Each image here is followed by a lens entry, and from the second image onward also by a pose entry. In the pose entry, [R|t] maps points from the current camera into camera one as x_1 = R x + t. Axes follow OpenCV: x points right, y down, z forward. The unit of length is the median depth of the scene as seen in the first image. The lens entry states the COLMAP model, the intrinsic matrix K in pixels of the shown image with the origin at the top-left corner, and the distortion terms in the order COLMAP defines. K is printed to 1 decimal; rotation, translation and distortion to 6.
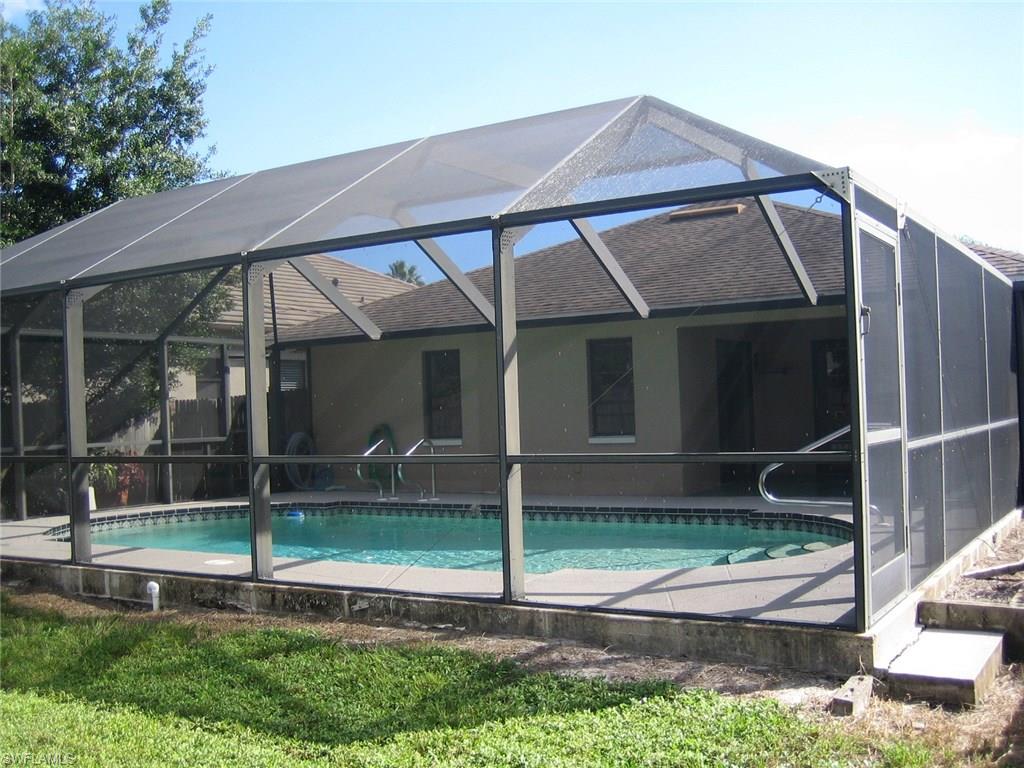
lens RADIAL K [[1084.8, 0, 512.0], [0, 1084.8, 384.0], [0, 0, 1]] dist [-0.201191, 0.002049]
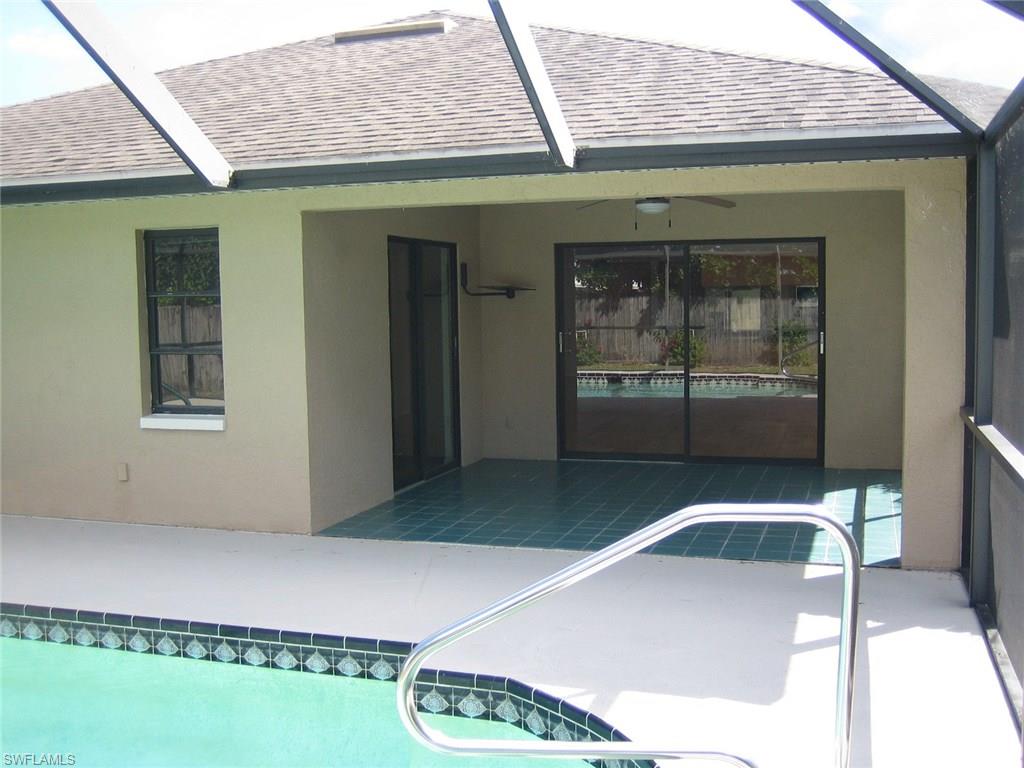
lens RADIAL K [[1089.6, 0, 512.0], [0, 1089.6, 384.0], [0, 0, 1]] dist [-0.106382, 0.018330]
pose [[0.970728, 0.000544, 0.240182, 0.123705], [-0.022936, 0.995637, 0.090444, -0.018633], [-0.239085, -0.093305, 0.966505, 0.459551]]
